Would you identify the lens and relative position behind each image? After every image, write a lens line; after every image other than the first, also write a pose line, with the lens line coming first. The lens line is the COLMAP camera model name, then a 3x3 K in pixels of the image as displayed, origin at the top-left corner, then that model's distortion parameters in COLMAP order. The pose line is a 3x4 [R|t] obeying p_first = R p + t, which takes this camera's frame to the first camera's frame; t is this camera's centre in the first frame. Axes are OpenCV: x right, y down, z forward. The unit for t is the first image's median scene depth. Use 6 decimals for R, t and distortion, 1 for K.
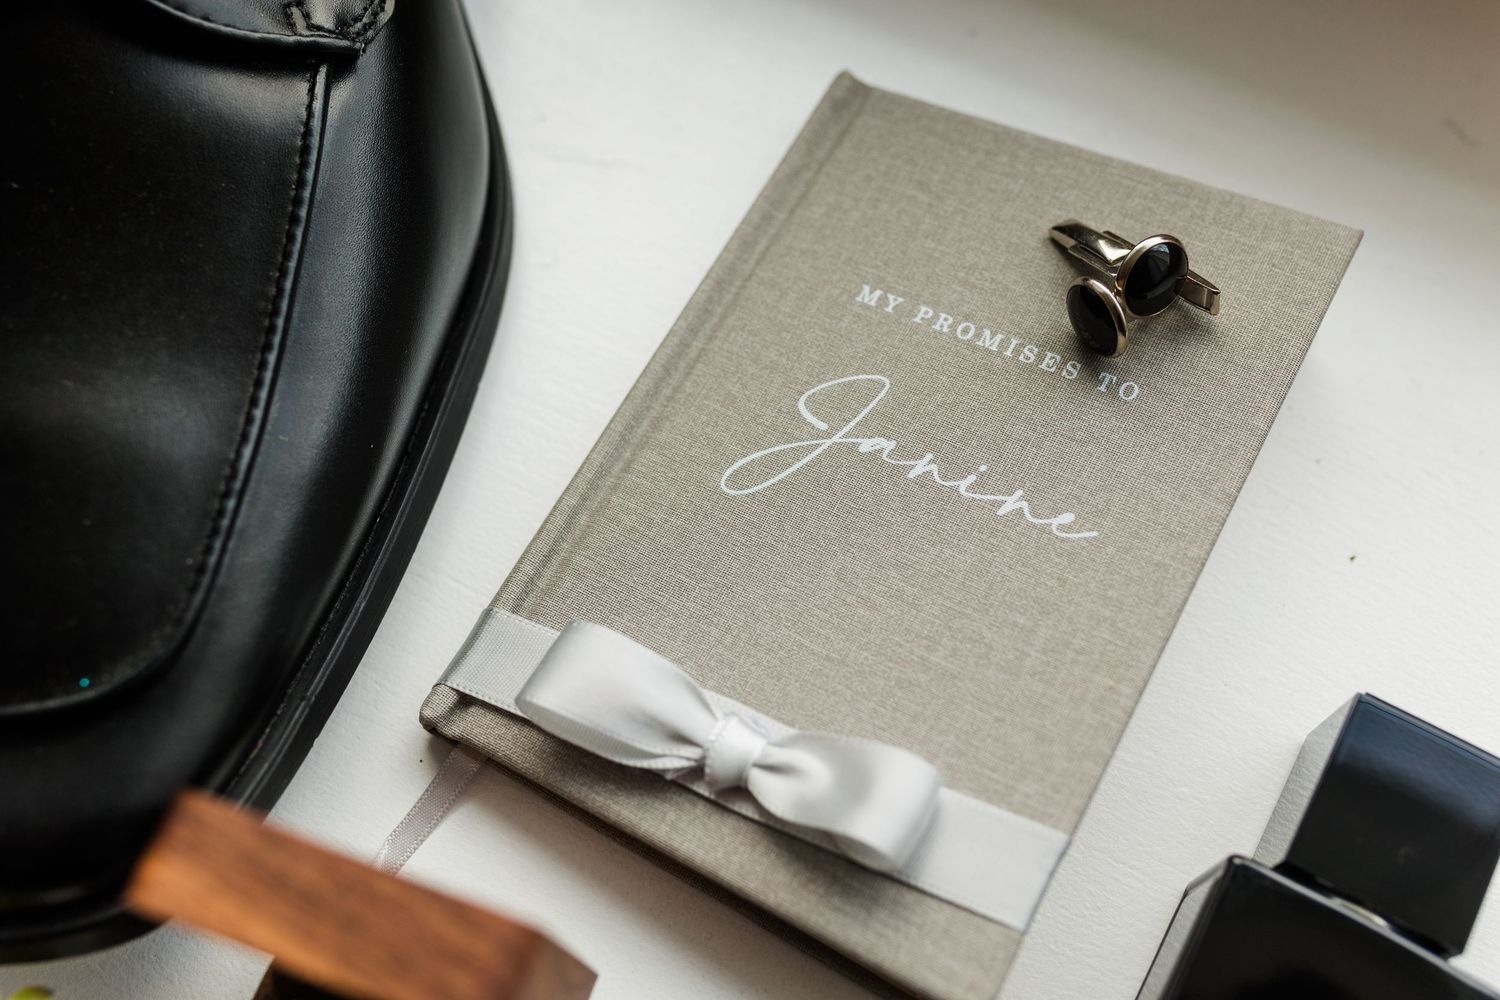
lens RADIAL K [[1452.2, 0, 782.5], [0, 1452.2, 507.2], [0, 0, 1]] dist [-0.026458, 0.000000]
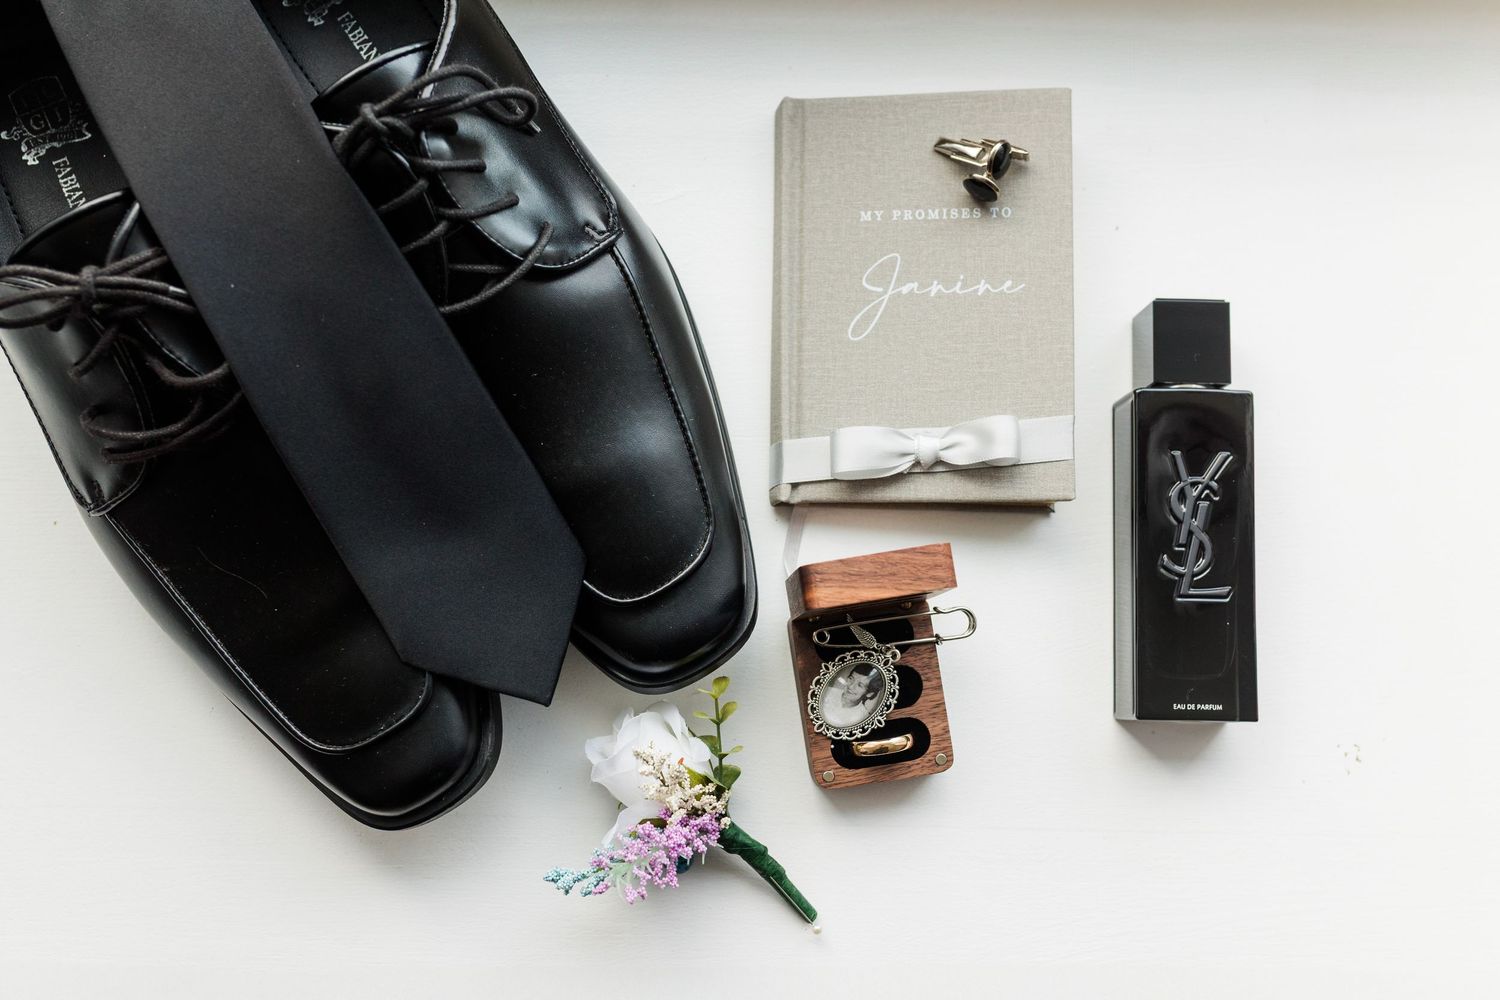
lens RADIAL K [[1452.2, 0, 748.6], [0, 1452.2, 499.3], [0, 0, 1]] dist [-0.026458, 0.000000]
pose [[0.876655, -0.467085, 0.115359, -0.515416], [0.416600, 0.856889, 0.303621, -0.506981], [-0.240666, -0.218112, 0.945784, -0.970810]]
